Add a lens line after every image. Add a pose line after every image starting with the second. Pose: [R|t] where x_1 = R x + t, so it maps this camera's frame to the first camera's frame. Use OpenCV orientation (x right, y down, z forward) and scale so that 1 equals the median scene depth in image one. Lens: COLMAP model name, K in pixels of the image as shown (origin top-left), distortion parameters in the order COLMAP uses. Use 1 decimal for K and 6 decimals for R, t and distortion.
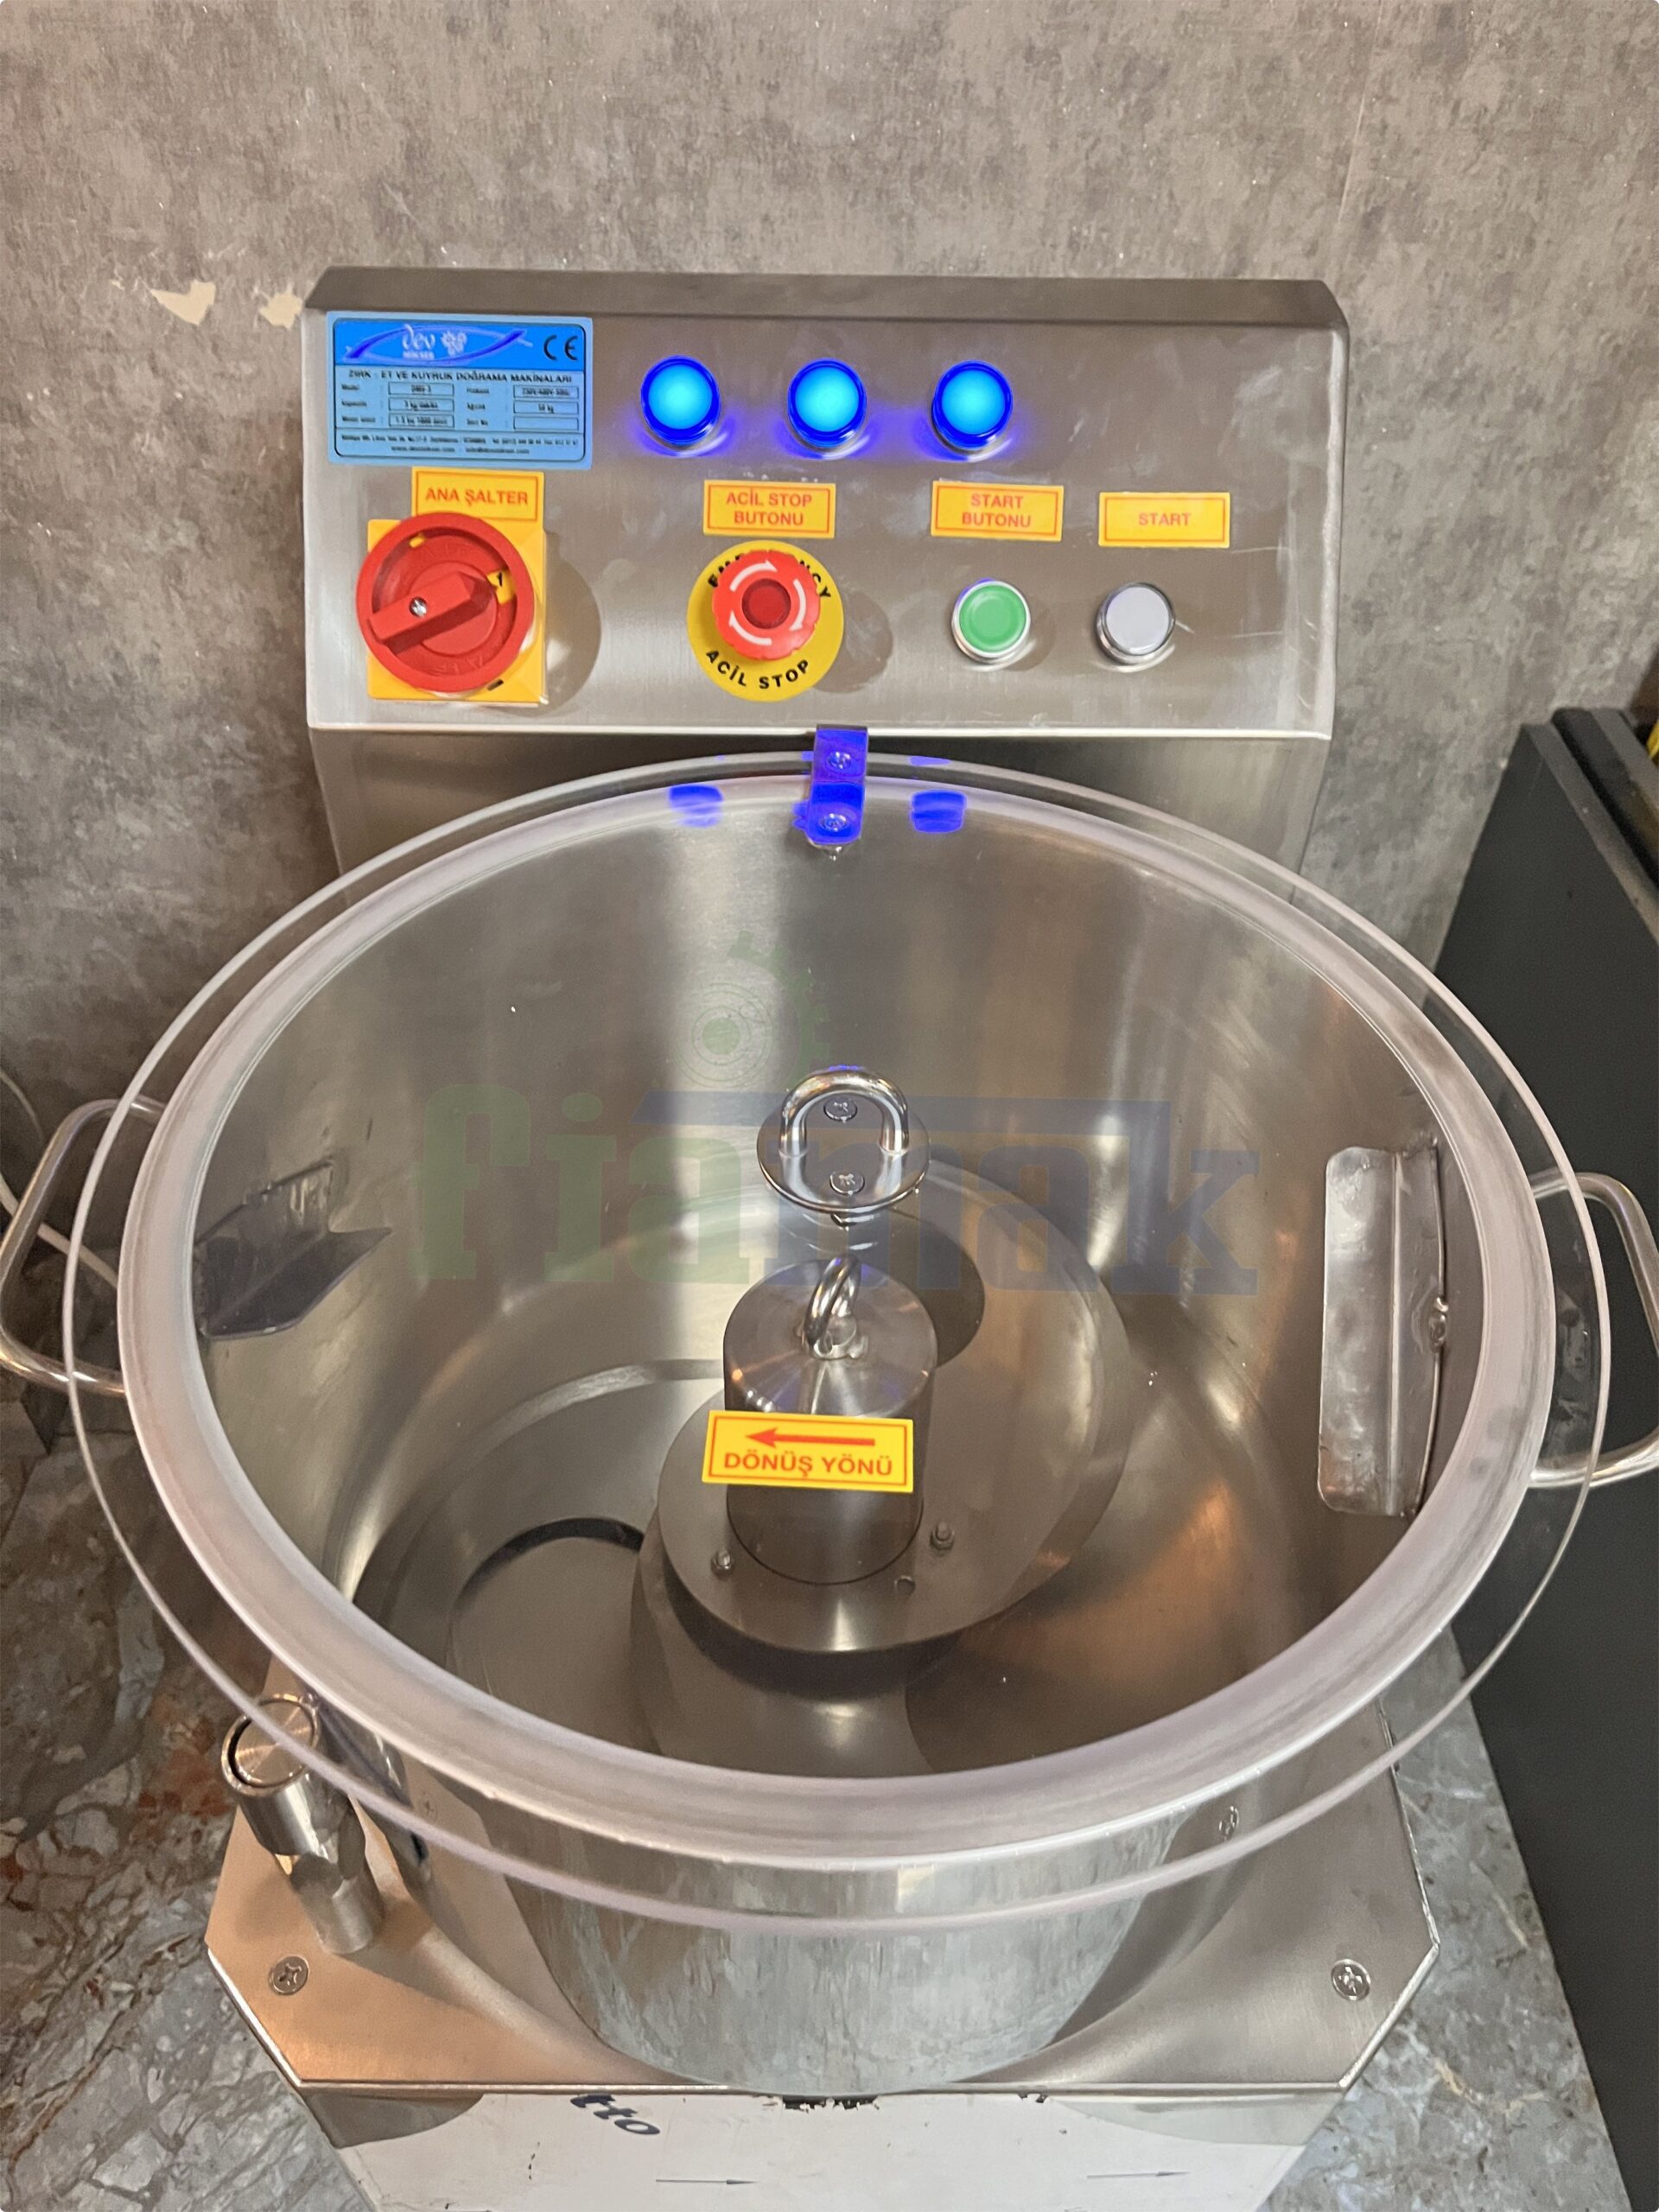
lens RADIAL K [[1691.4, 0, 821.6], [0, 1691.4, 1095.8], [0, 0, 1]] dist [0.091378, -0.142066]
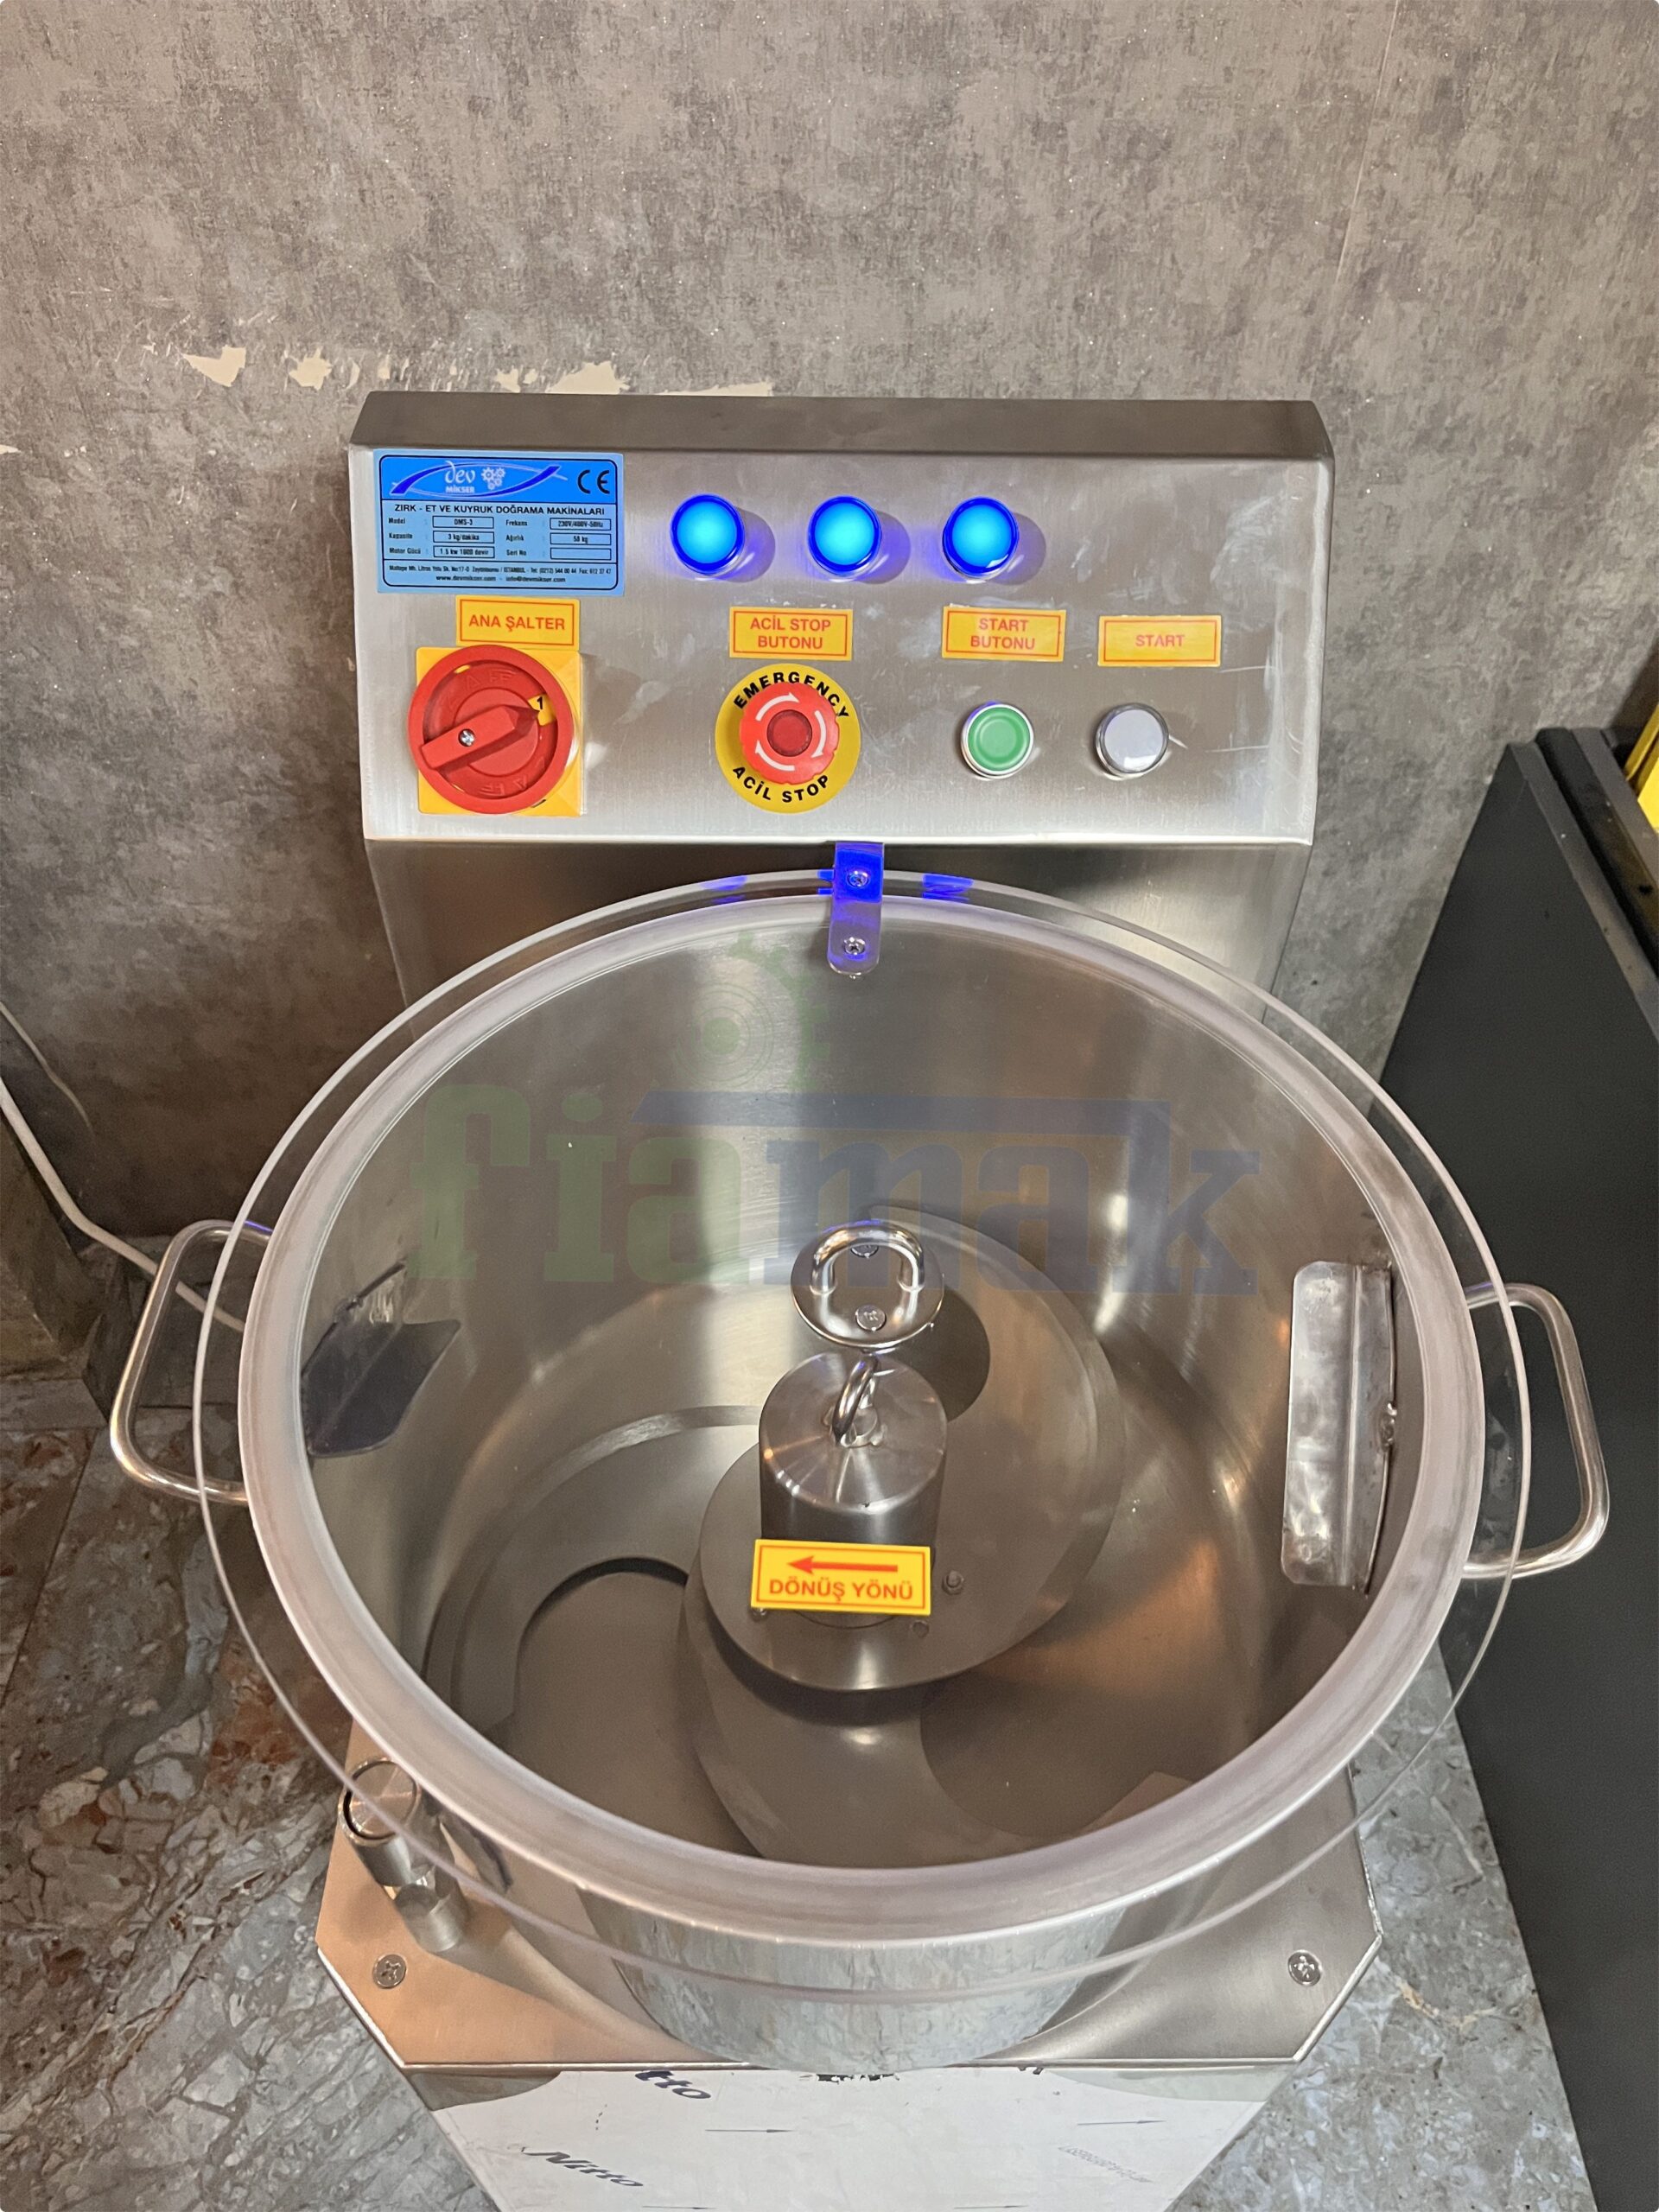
lens RADIAL K [[1691.4, 0, 832.2], [0, 1691.4, 1125.2], [0, 0, 1]] dist [0.091378, -0.142066]
pose [[0.999979, -0.005384, 0.003723, -0.007984], [0.005060, 0.996613, 0.082078, -0.095901], [-0.004152, -0.082057, 0.996619, -0.070103]]
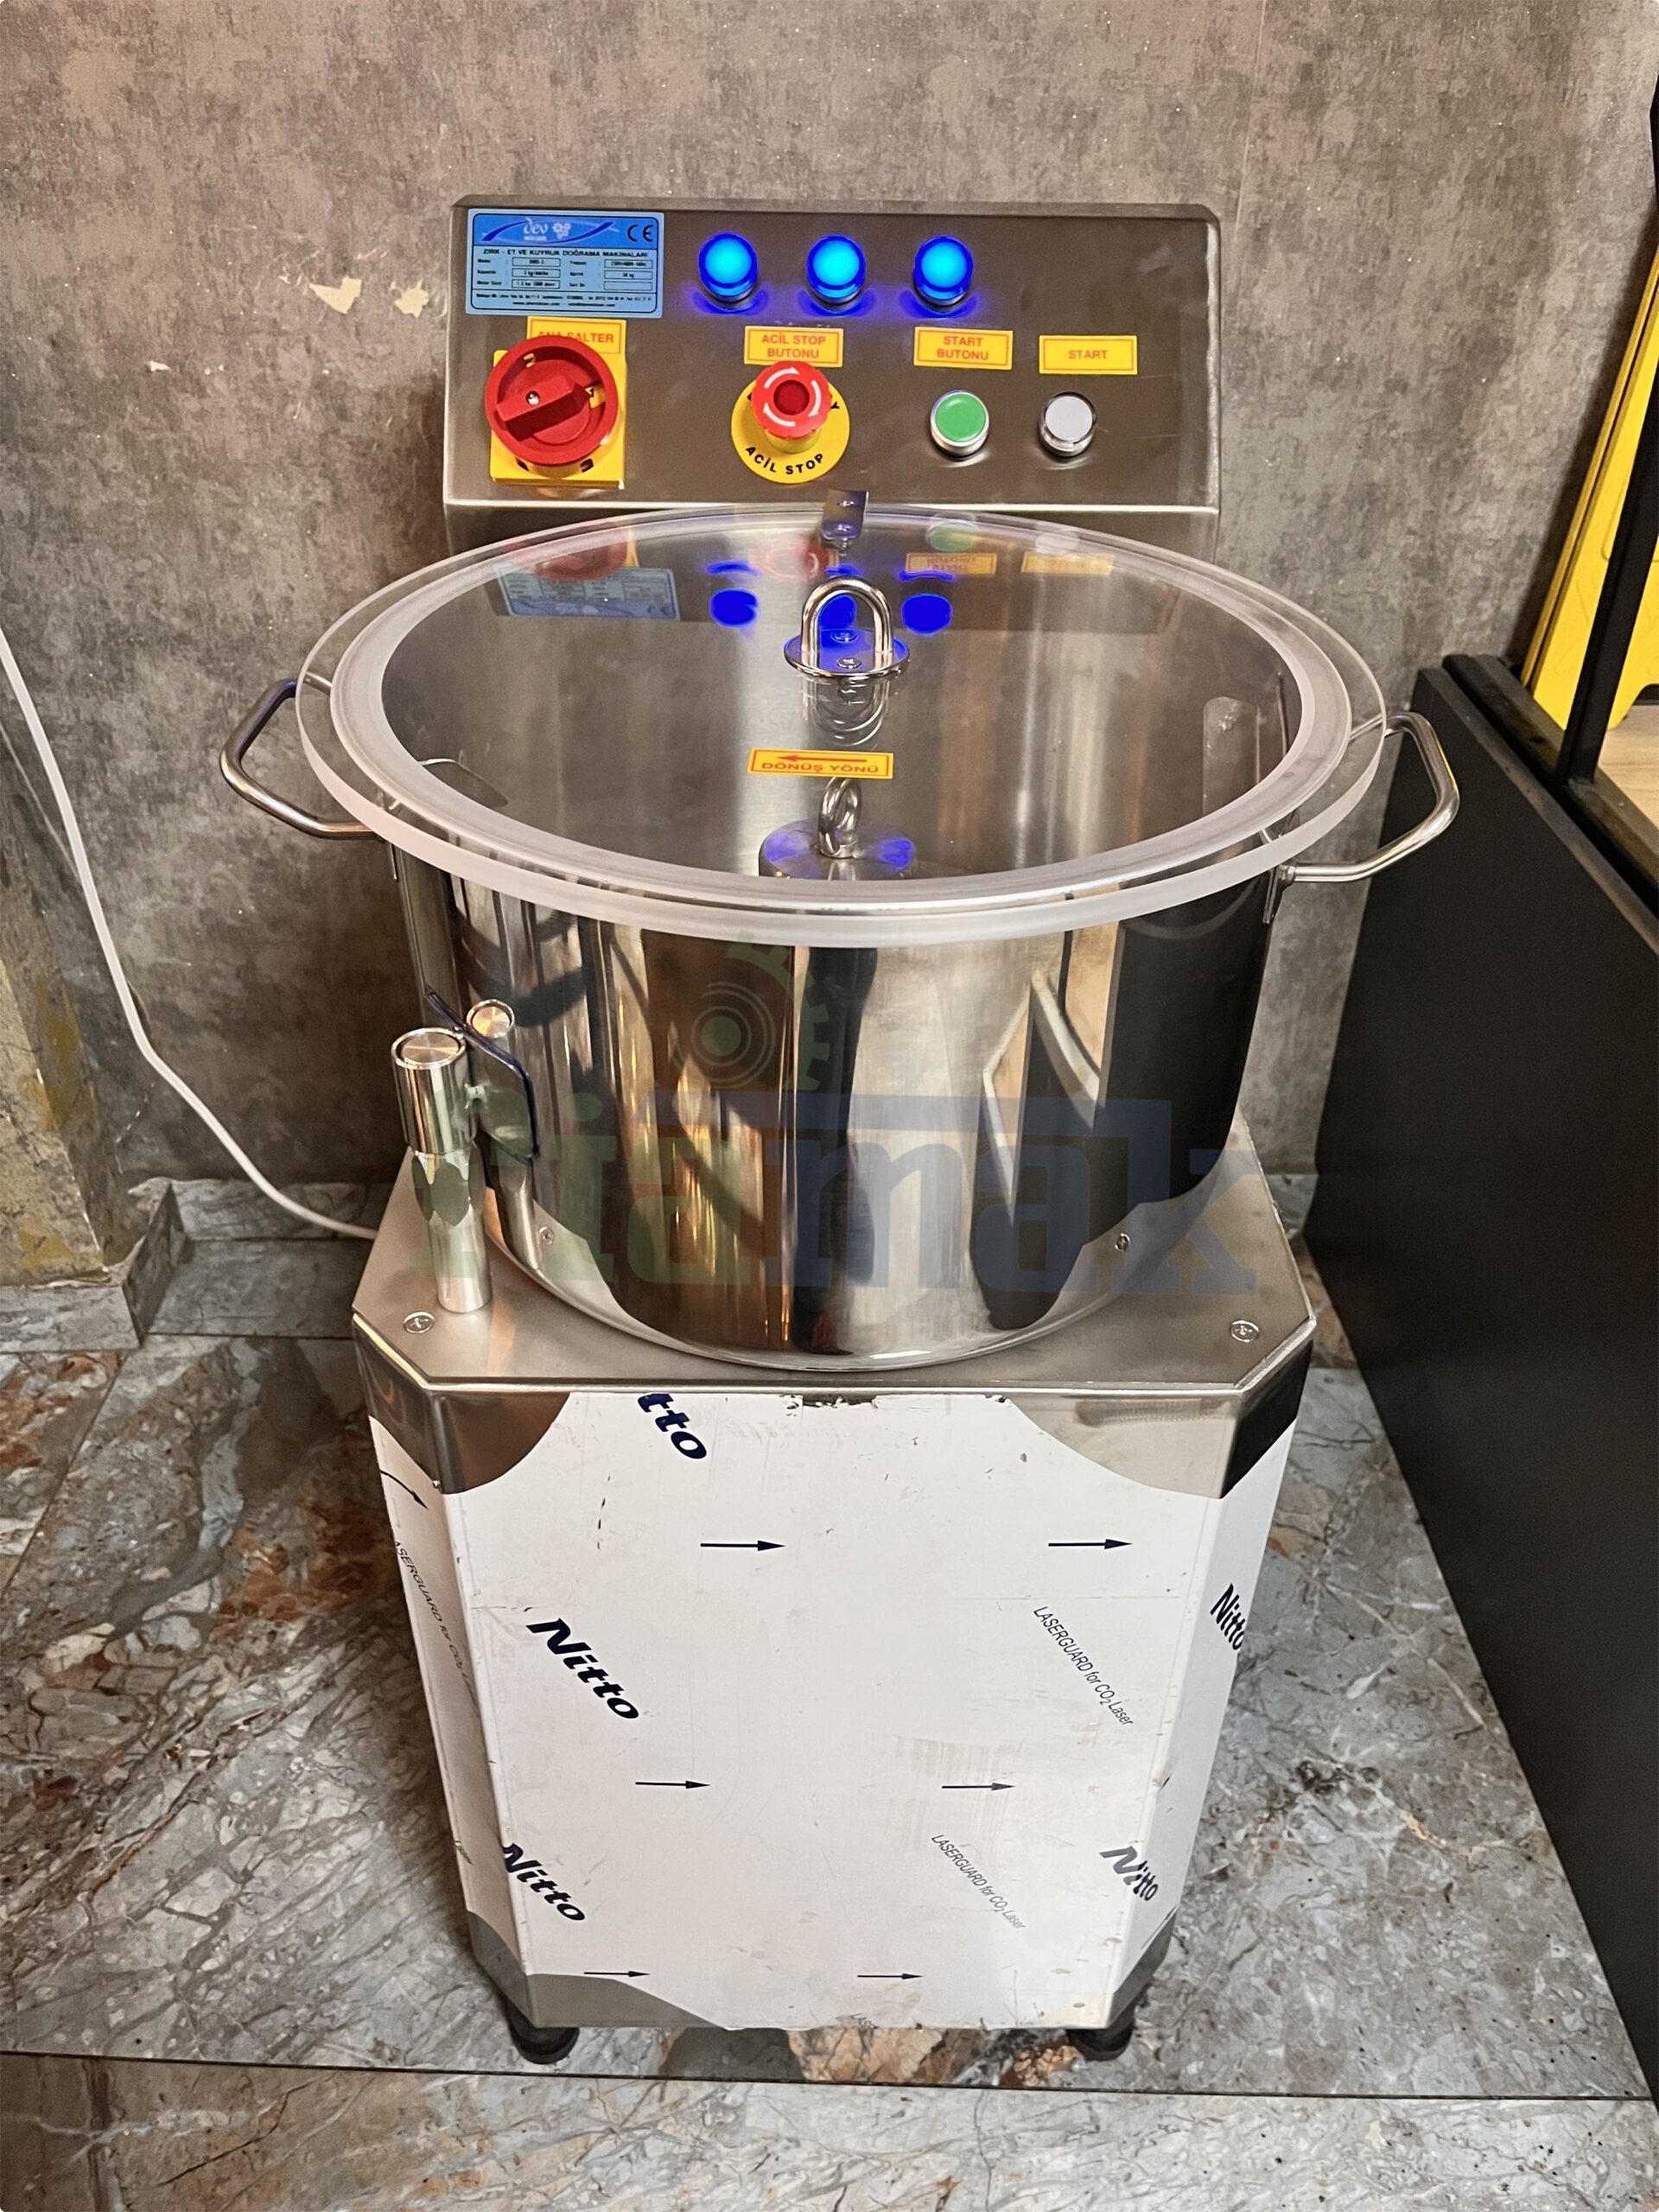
lens RADIAL K [[1691.4, 0, 856.1], [0, 1691.4, 1098.2], [0, 0, 1]] dist [0.091378, -0.142066]
pose [[0.999975, -0.003104, 0.006316, 0.006282], [0.004023, 0.988512, -0.151086, 0.342920], [-0.005774, 0.151108, 0.988500, -0.185432]]
